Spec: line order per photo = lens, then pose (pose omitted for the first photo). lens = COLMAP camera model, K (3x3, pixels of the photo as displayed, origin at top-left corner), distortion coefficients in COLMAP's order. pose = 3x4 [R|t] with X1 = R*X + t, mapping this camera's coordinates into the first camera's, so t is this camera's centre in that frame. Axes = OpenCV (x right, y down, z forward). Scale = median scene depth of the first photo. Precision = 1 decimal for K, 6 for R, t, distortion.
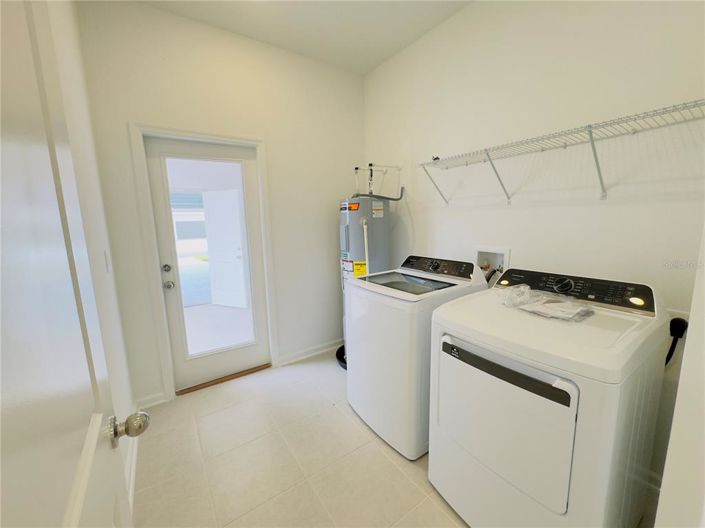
lens RADIAL K [[283.2, 0, 352.5], [0, 283.2, 264.0], [0, 0, 1]] dist [0.008658, -0.000190]
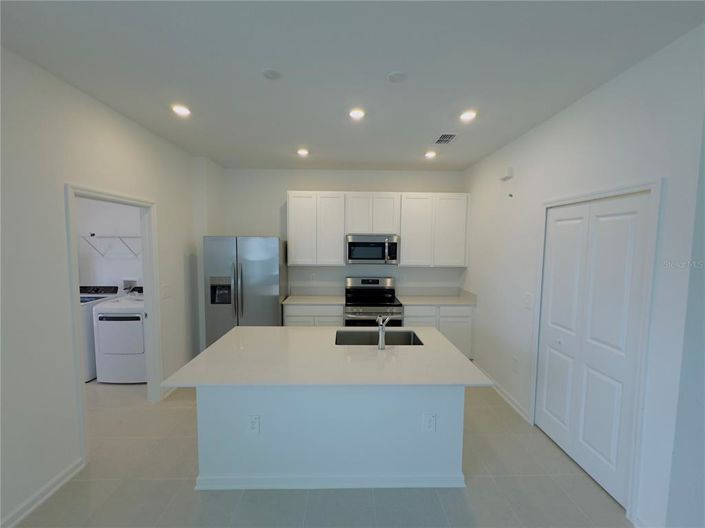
lens RADIAL K [[283.2, 0, 352.5], [0, 283.2, 264.0], [0, 0, 1]] dist [0.008658, -0.000190]
pose [[0.560857, -0.036533, 0.827106, -0.405054], [0.108746, 0.993621, -0.029852, 0.094368], [-0.820740, 0.106687, 0.561252, -1.887865]]
